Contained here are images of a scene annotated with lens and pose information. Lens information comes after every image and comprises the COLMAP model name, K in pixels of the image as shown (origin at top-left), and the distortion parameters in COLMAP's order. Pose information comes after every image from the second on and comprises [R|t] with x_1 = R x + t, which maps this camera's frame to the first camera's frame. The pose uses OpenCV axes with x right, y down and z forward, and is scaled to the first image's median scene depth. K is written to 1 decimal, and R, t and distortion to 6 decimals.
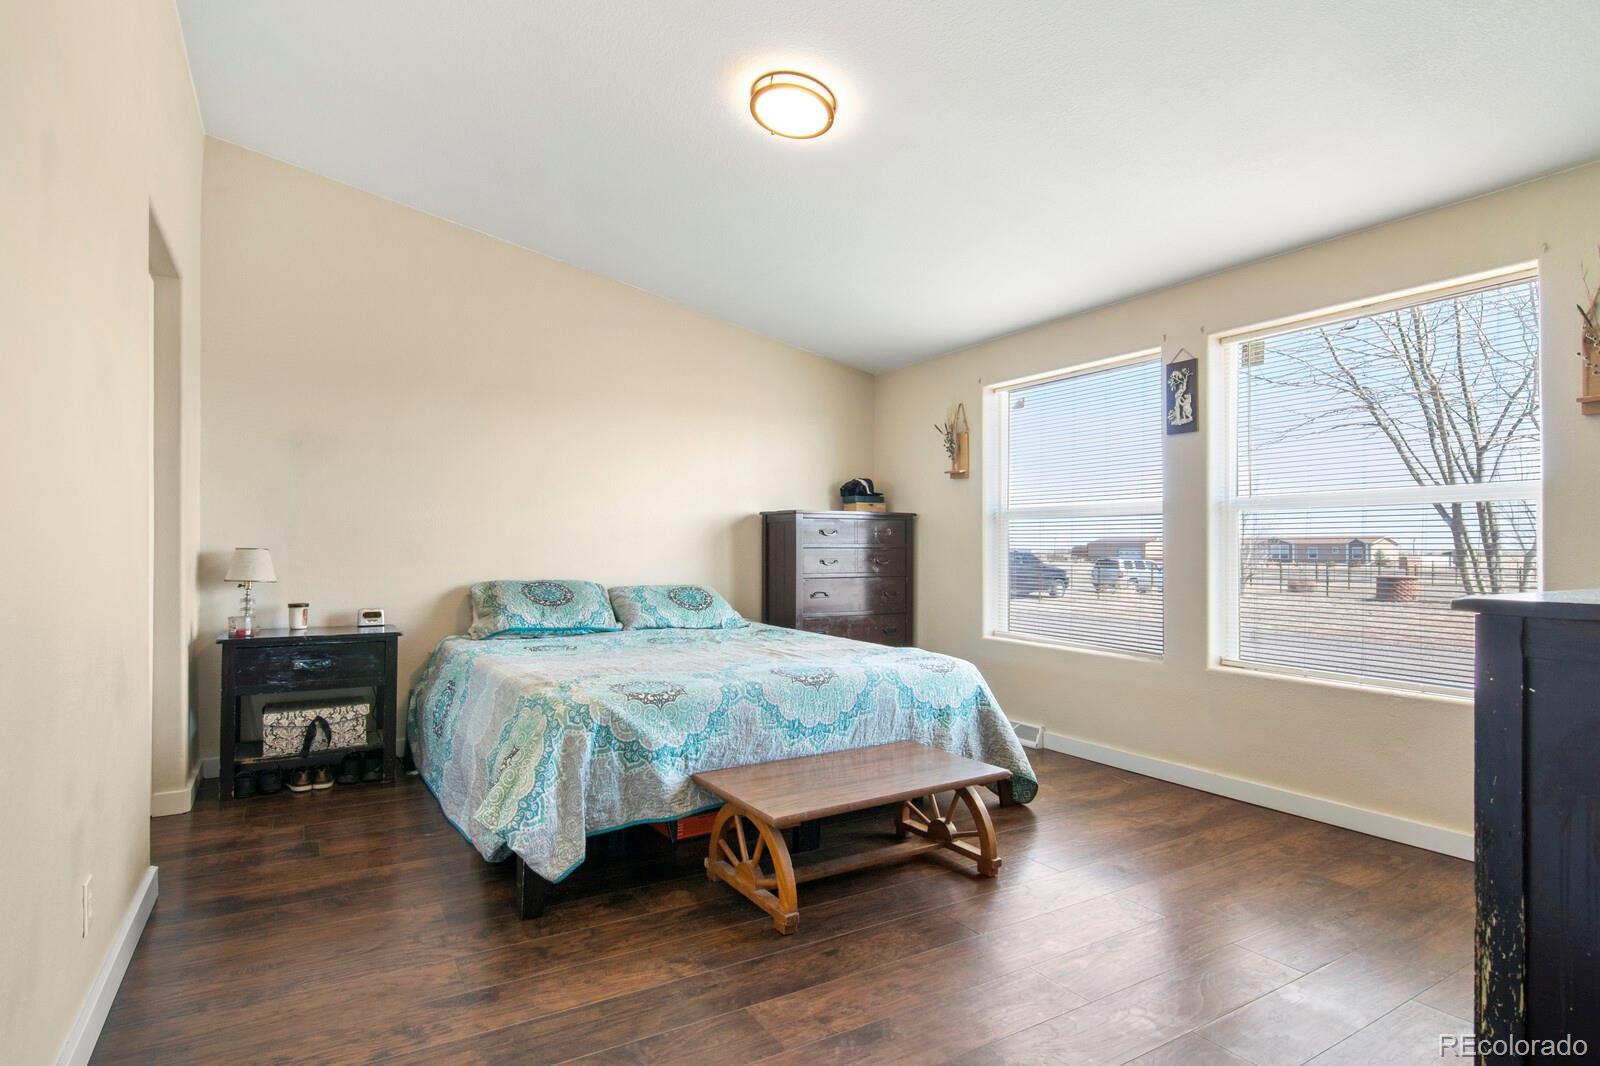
lens RADIAL K [[824.4, 0, 800.8], [0, 824.4, 541.0], [0, 0, 1]] dist [0.001180, -0.010454]
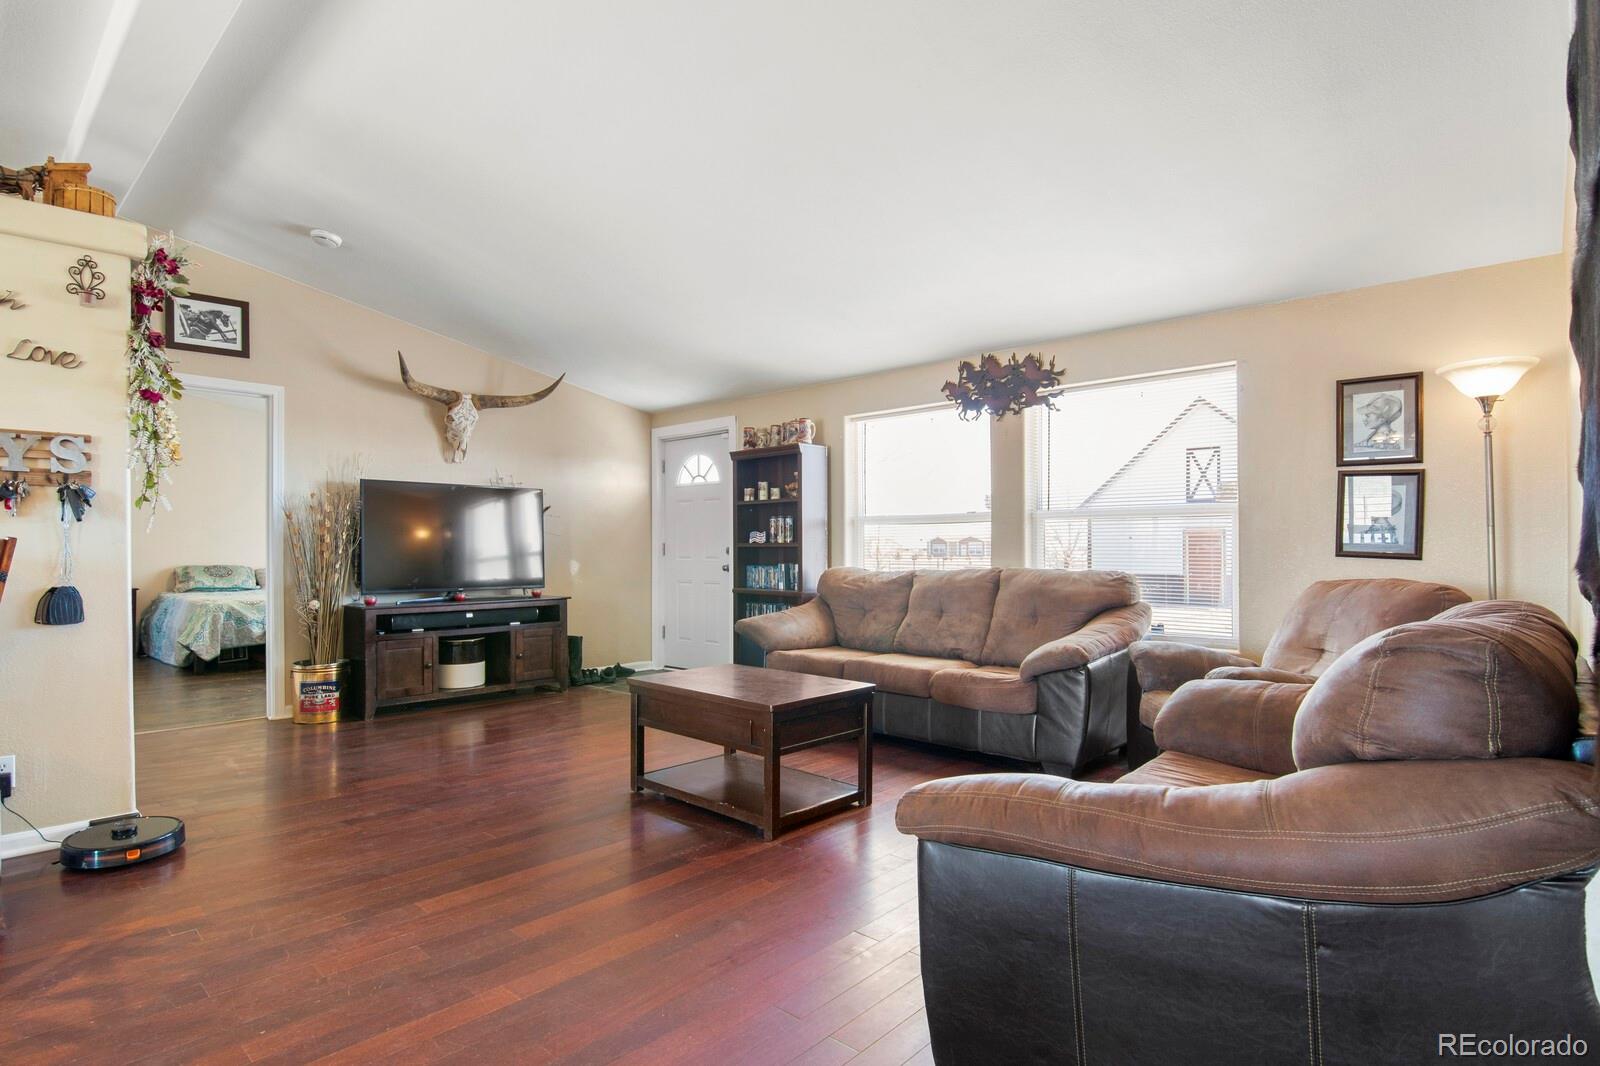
lens RADIAL K [[824.4, 0, 798.6], [0, 824.4, 535.3], [0, 0, 1]] dist [0.001180, -0.010454]
pose [[0.963461, 0.001900, 0.267843, 0.618897], [-0.001650, 0.999998, -0.001158, -0.030787], [-0.267845, 0.000674, 0.963462, -1.570451]]
